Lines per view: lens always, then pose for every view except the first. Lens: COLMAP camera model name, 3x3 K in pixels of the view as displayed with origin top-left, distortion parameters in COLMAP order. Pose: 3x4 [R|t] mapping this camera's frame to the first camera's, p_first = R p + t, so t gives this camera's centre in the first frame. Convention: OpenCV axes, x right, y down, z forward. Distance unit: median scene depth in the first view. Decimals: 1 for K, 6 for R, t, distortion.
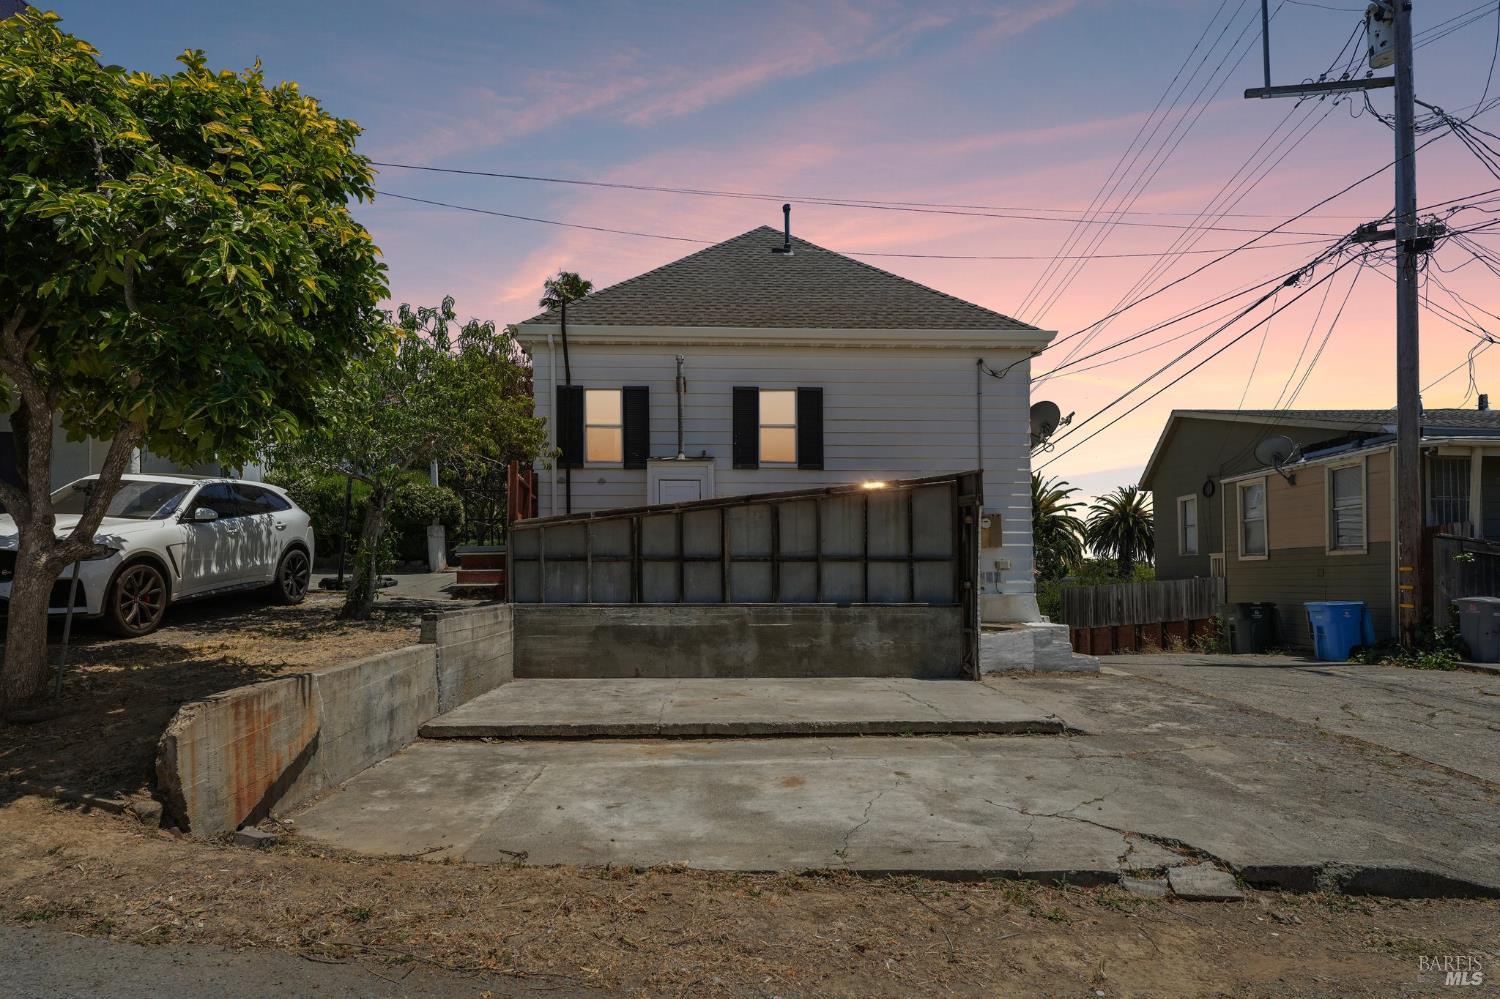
lens RADIAL K [[855.5, 0, 750.0], [0, 855.5, 499.5], [0, 0, 1]] dist [0.003381, -0.000748]
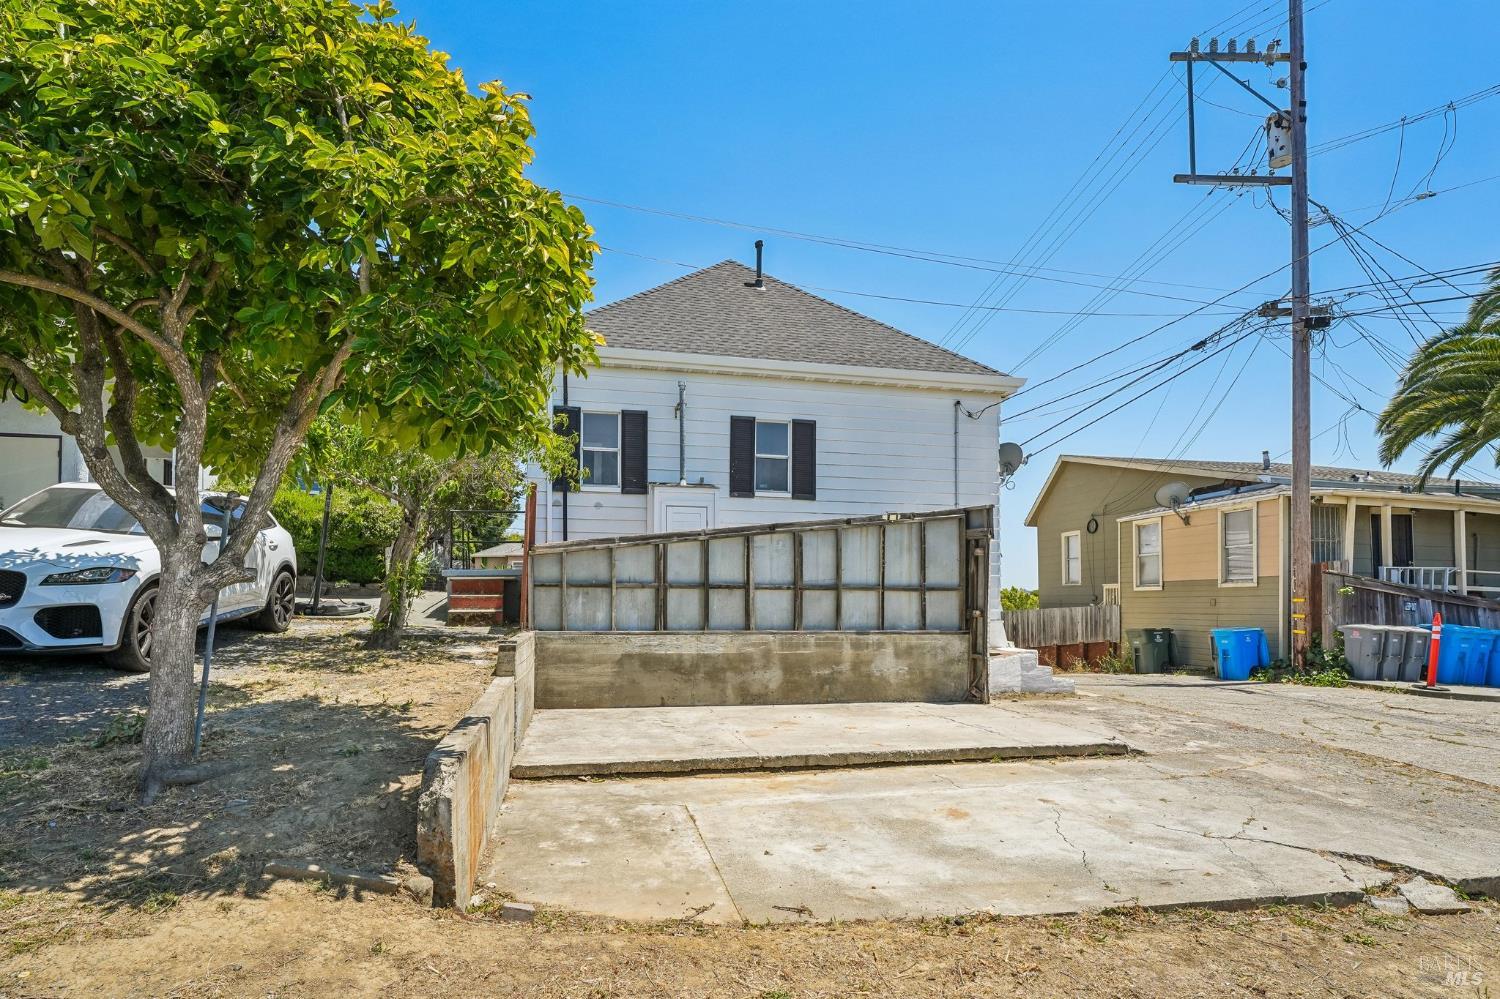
lens RADIAL K [[815.7, 0, 752.9], [0, 815.7, 526.3], [0, 0, 1]] dist [-0.002260, -0.000381]
pose [[0.983055, 0.023217, 0.181833, -0.202453], [-0.023238, 0.999728, -0.002015, 0.000336], [-0.181830, -0.002245, 0.983327, 0.057665]]
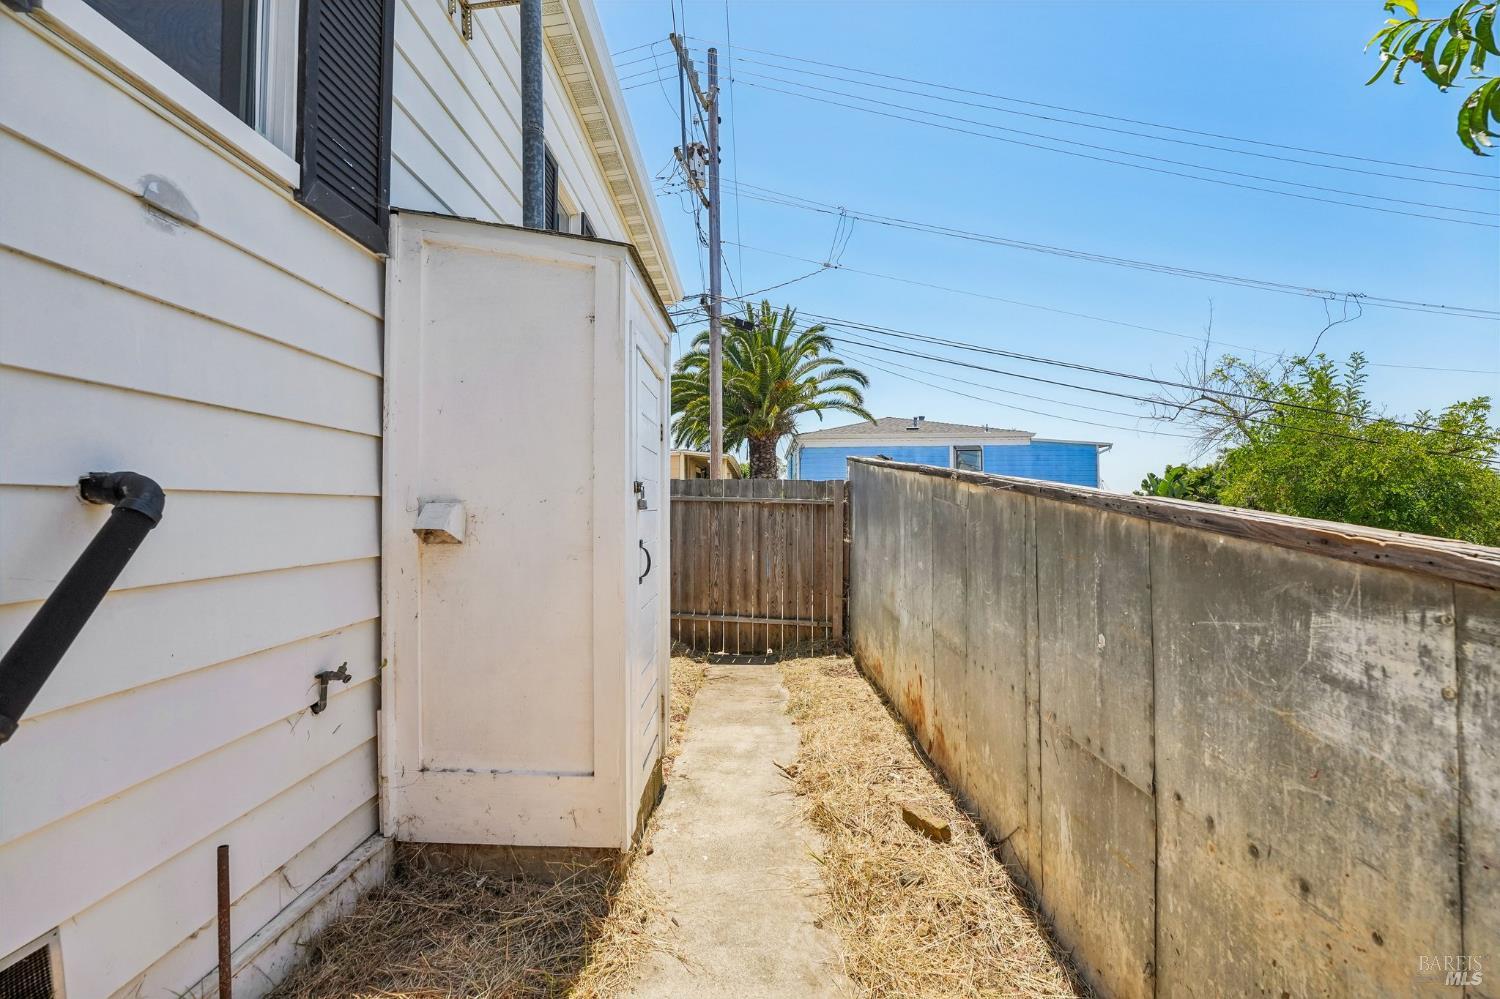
lens RADIAL K [[608.4, 0, 741.9], [0, 608.4, 499.5], [0, 0, 1]] dist [-0.031089, 0.005235]
pose [[0.065226, 0.014172, 0.997770, -0.313103], [-0.083550, 0.996466, -0.008692, 0.021751], [-0.994367, -0.082796, 0.066179, 1.088546]]
